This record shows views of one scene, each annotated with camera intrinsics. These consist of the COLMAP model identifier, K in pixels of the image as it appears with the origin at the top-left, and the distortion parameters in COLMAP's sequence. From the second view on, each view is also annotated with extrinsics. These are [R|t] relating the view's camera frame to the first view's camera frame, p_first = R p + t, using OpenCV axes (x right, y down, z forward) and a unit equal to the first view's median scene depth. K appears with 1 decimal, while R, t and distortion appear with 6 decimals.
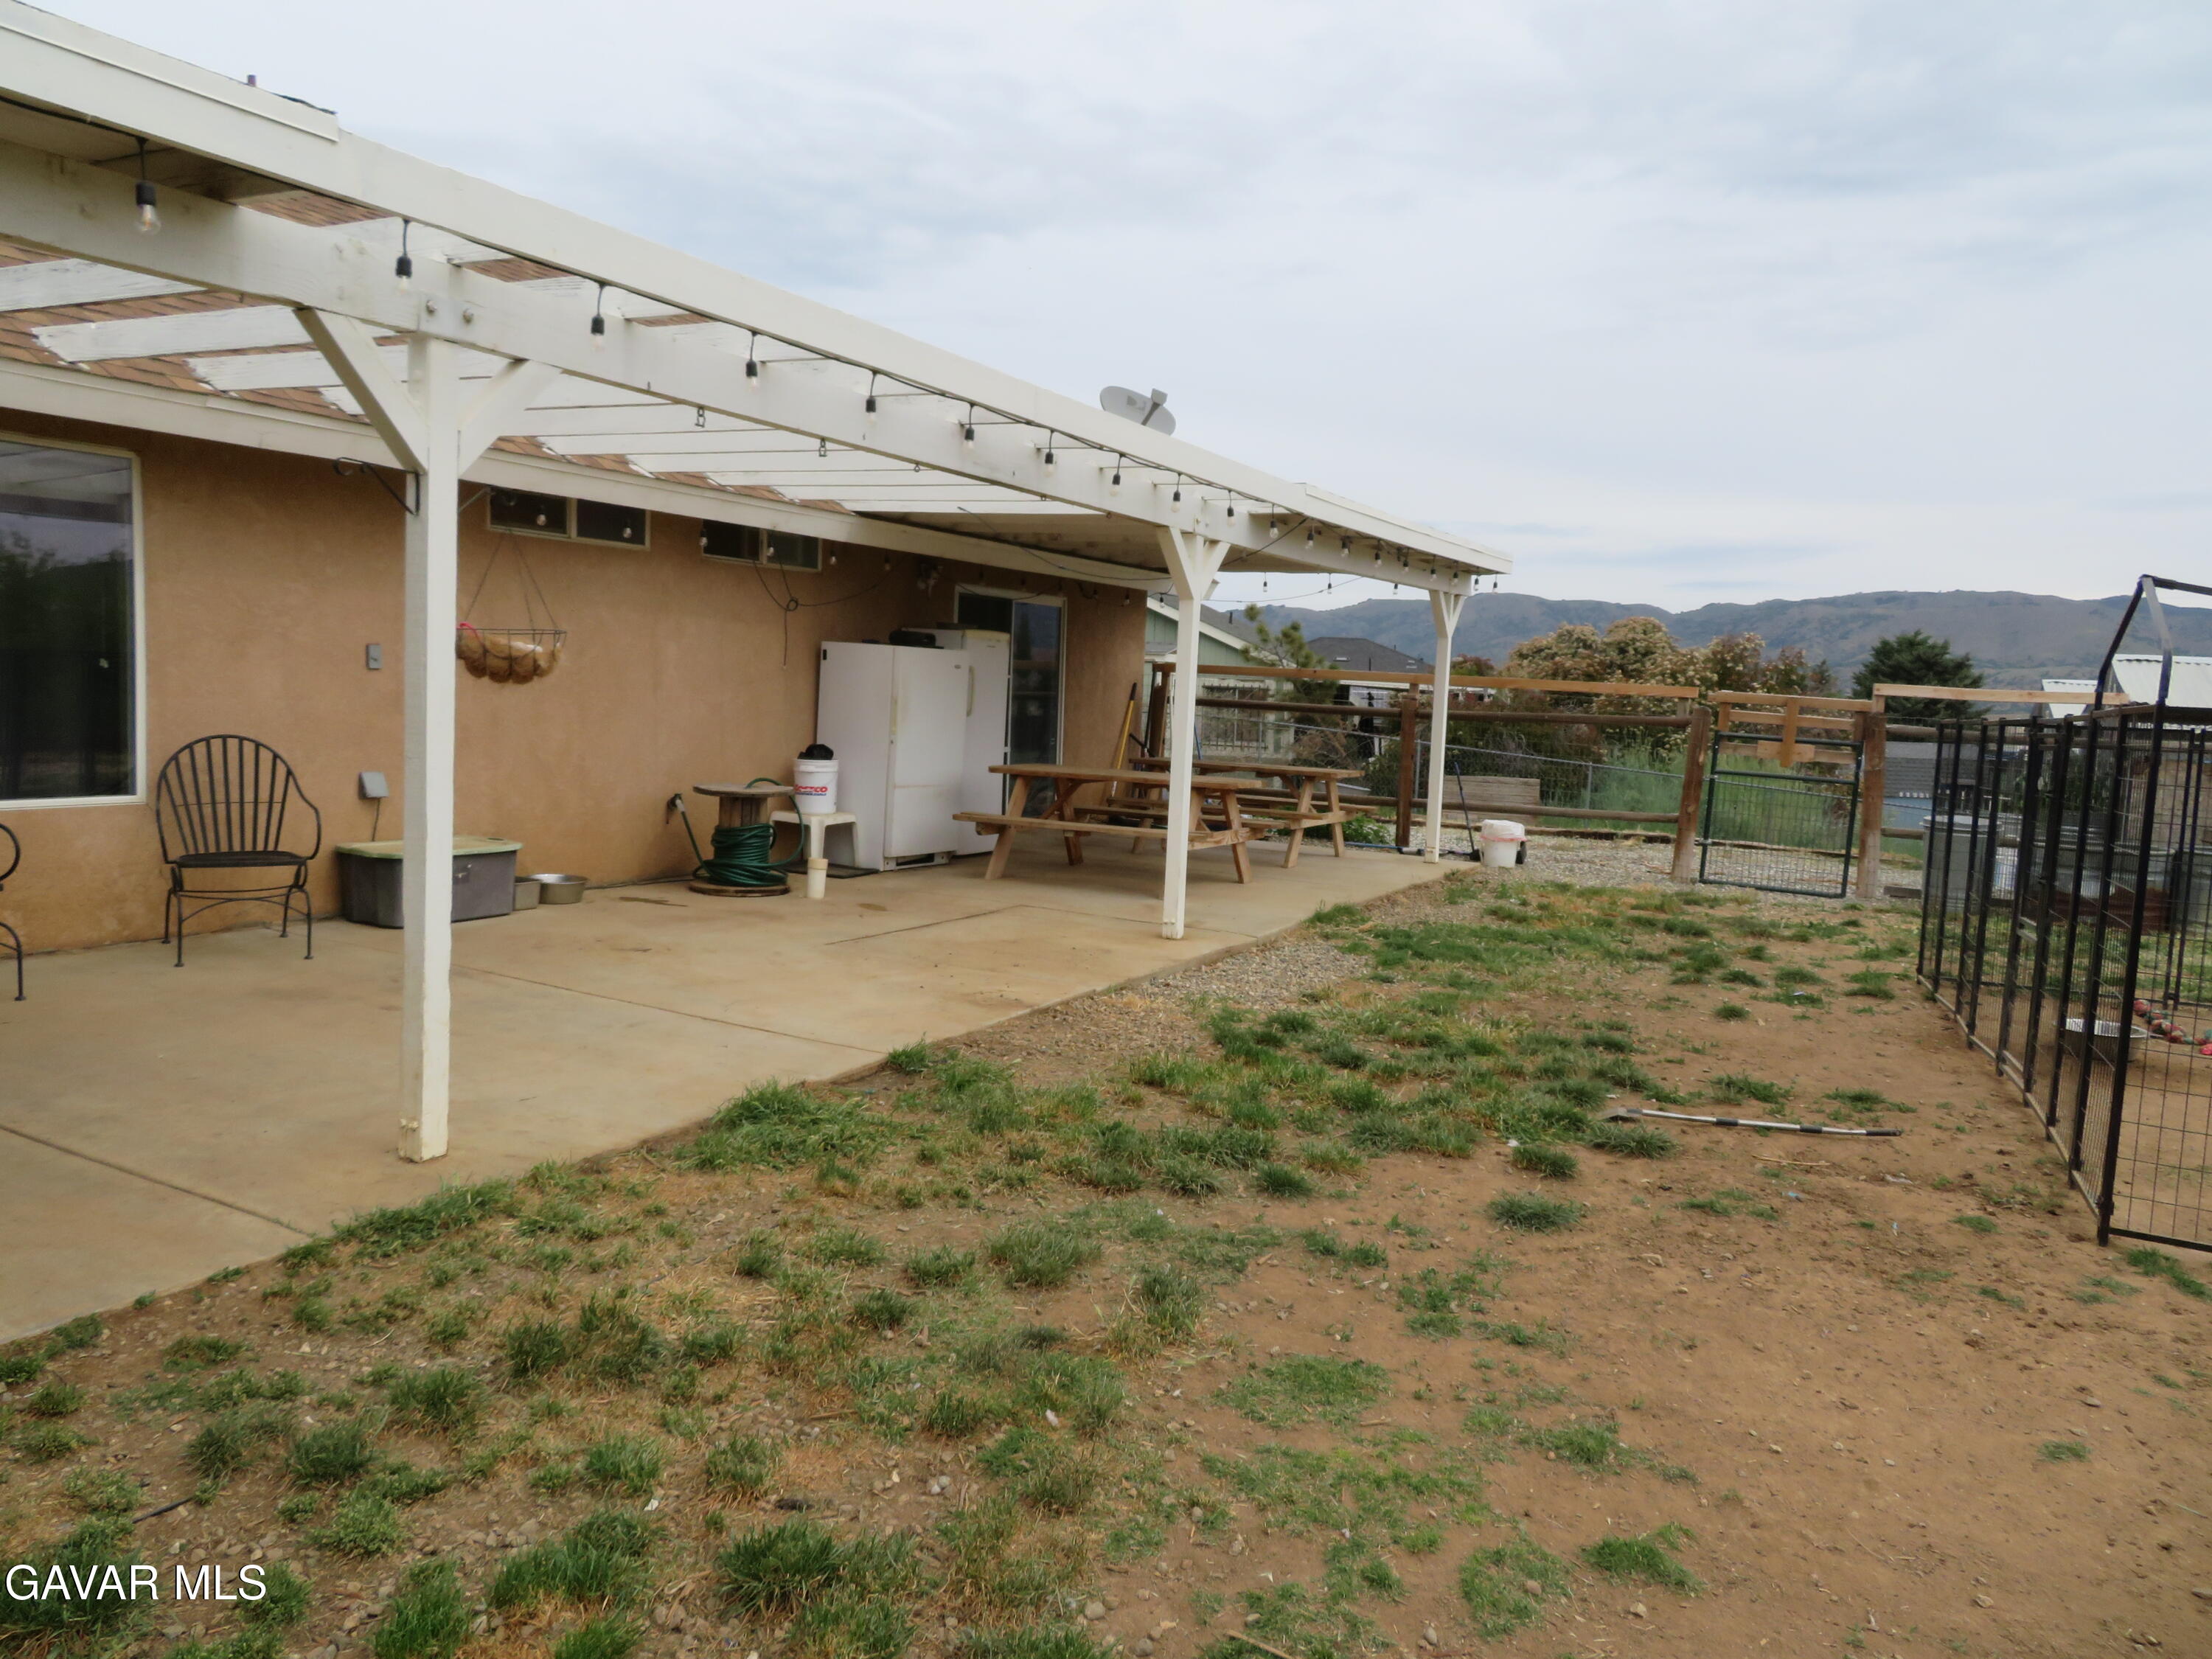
lens RADIAL K [[1581.8, 0, 1104.1], [0, 1581.8, 831.2], [0, 0, 1]] dist [-0.012244, 0.010719]
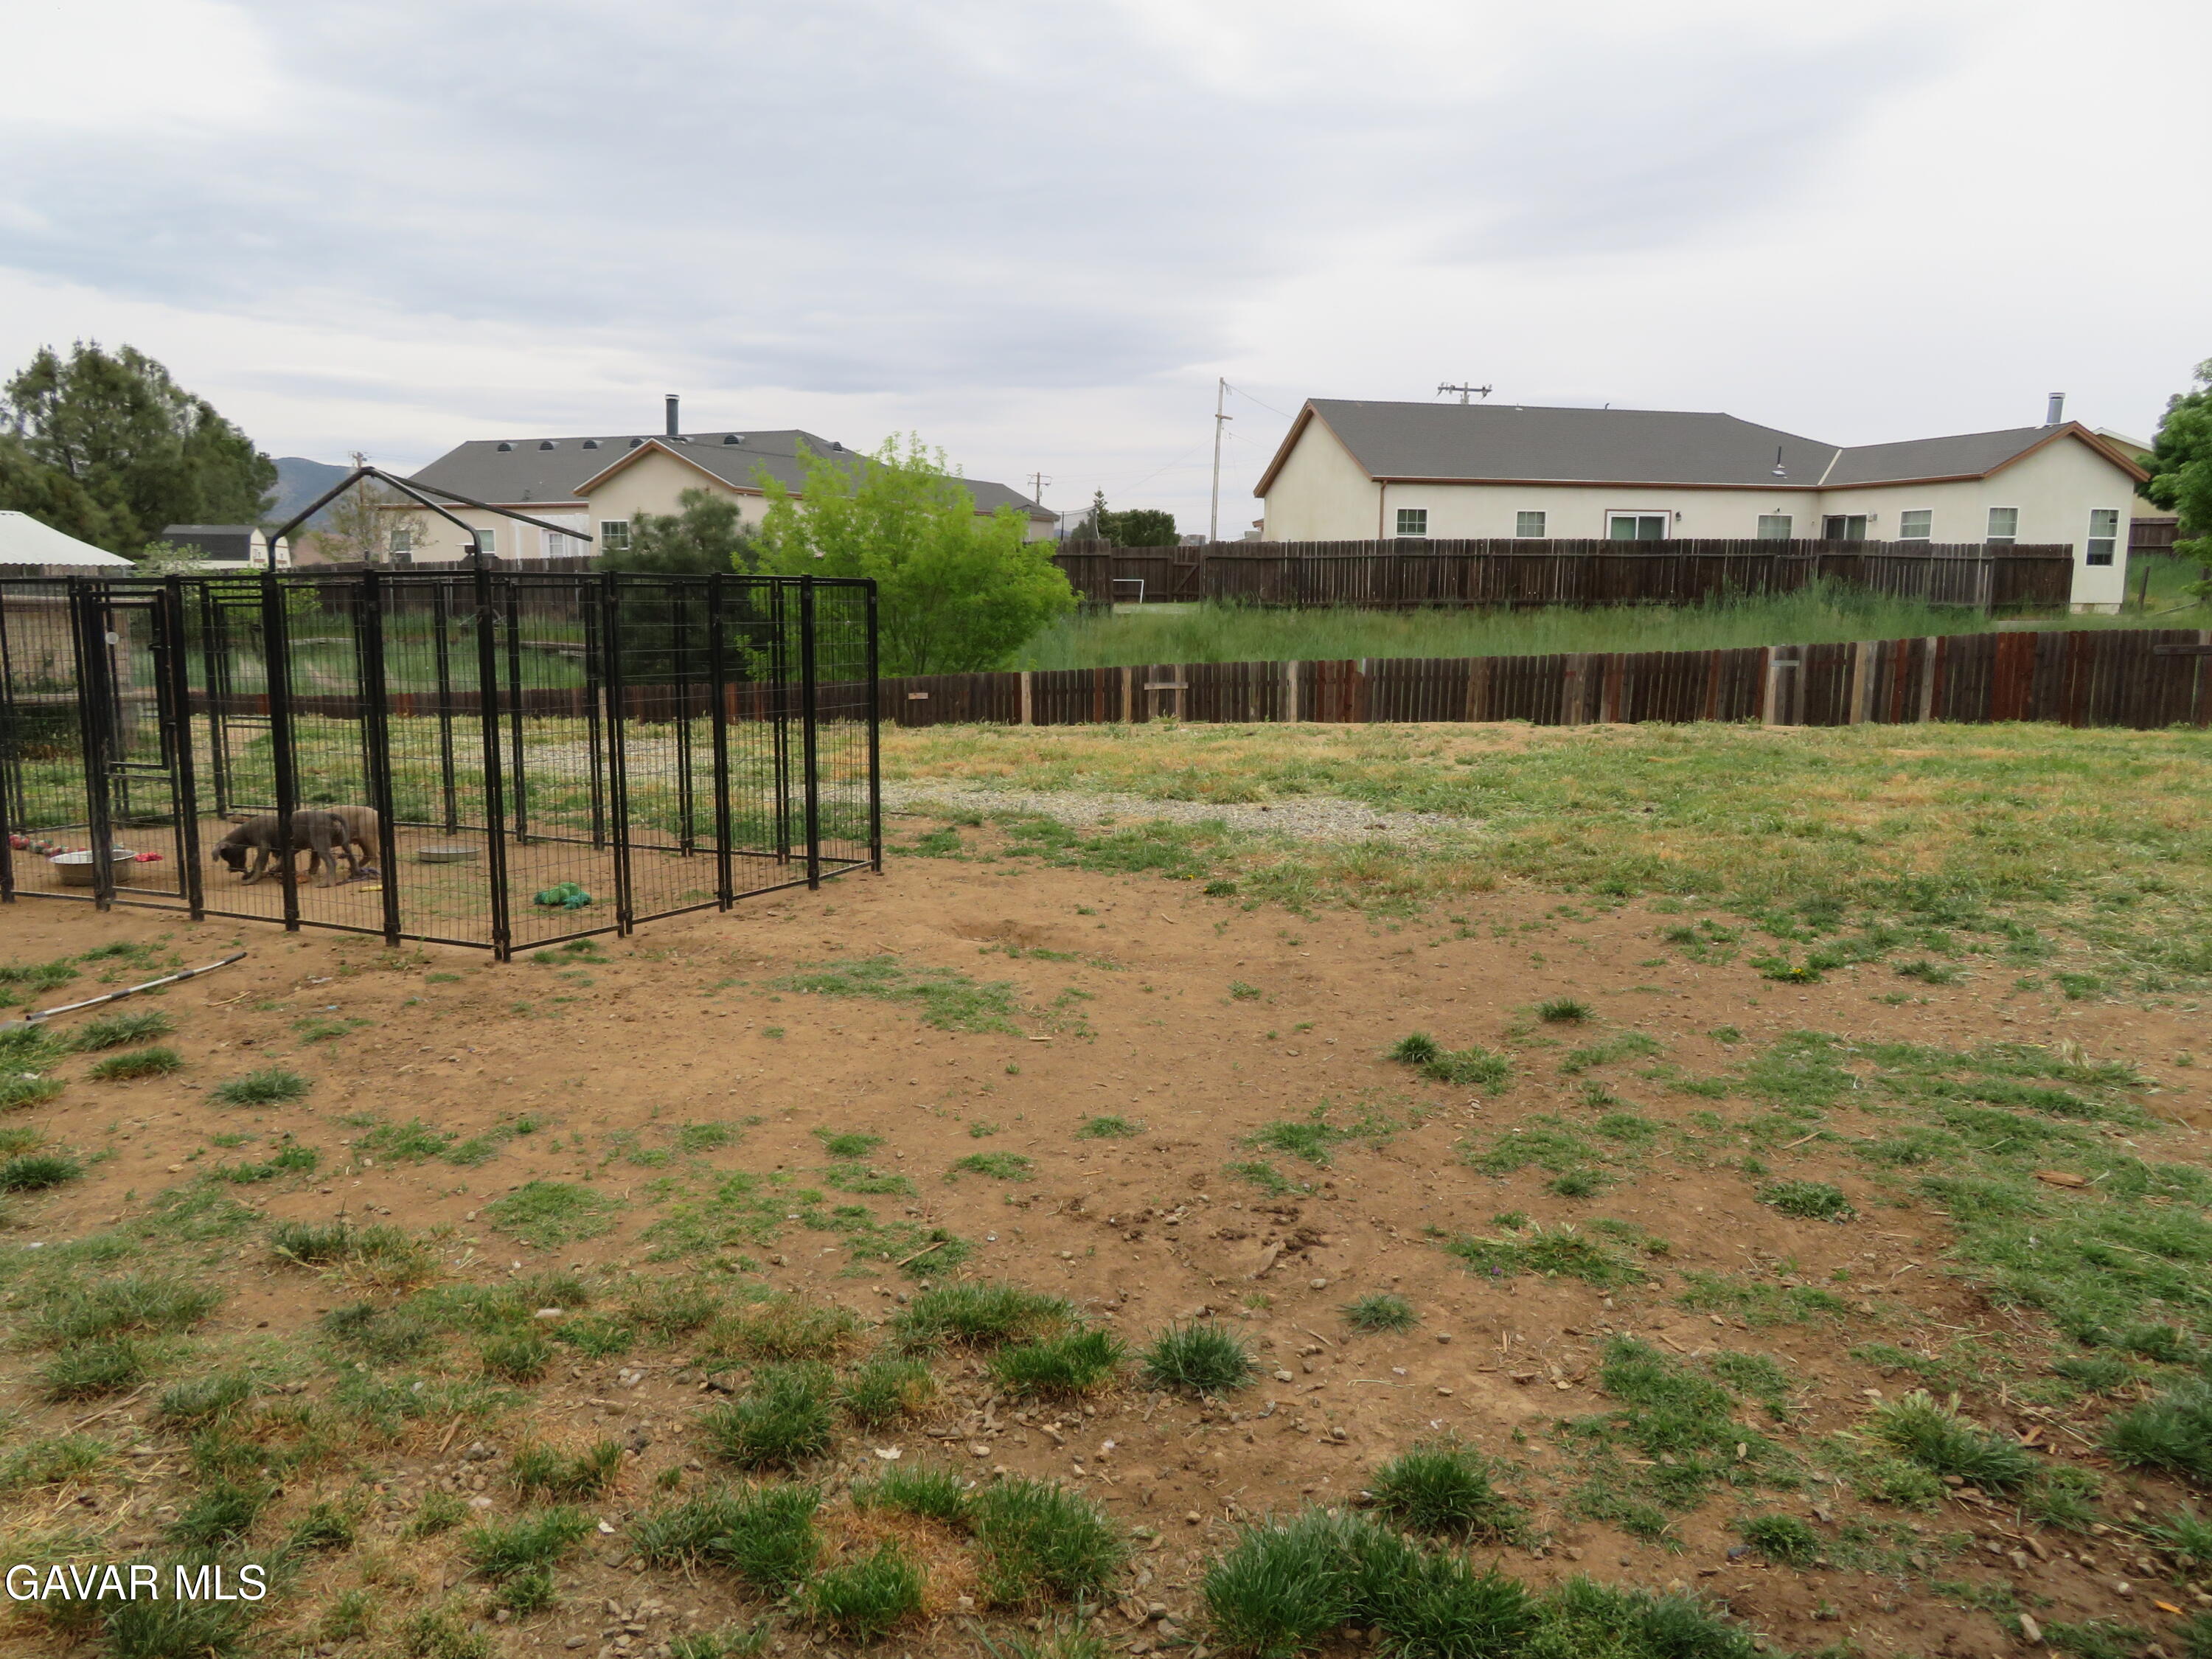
lens RADIAL K [[1581.8, 0, 1105.8], [0, 1581.8, 832.6], [0, 0, 1]] dist [-0.012244, 0.010719]
pose [[0.009841, -0.189826, 0.981768, -0.810871], [0.078359, 0.978943, 0.188494, -0.080556], [-0.996877, 0.075075, 0.024509, 0.496572]]
